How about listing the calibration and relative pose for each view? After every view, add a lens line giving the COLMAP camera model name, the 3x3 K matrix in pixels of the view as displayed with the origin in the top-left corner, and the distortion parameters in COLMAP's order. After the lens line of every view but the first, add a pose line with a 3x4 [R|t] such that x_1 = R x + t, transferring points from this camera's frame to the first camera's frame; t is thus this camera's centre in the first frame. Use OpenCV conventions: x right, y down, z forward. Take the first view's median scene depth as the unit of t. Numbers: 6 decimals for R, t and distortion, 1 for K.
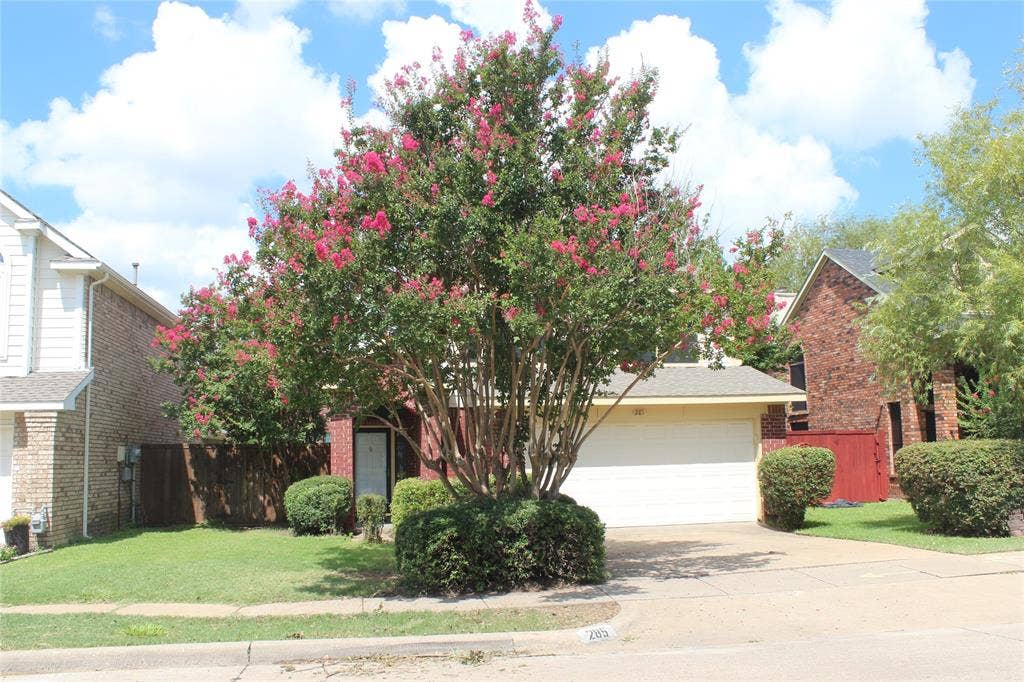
lens RADIAL K [[863.7, 0, 512.0], [0, 863.7, 341.0], [0, 0, 1]] dist [-0.146644, 0.144297]
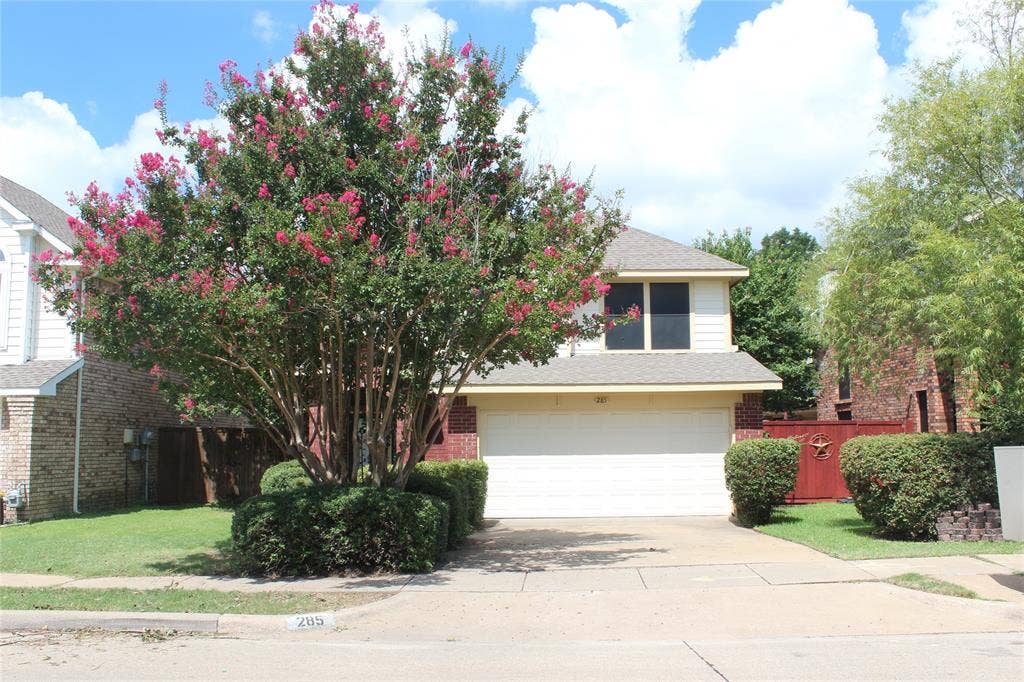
lens RADIAL K [[863.7, 0, 512.0], [0, 863.7, 341.0], [0, 0, 1]] dist [-0.146644, 0.144297]
pose [[0.986410, -0.005769, -0.164202, 0.245977], [0.008514, 0.999835, 0.016017, -0.000542], [0.164083, -0.017197, 0.986297, 0.027806]]
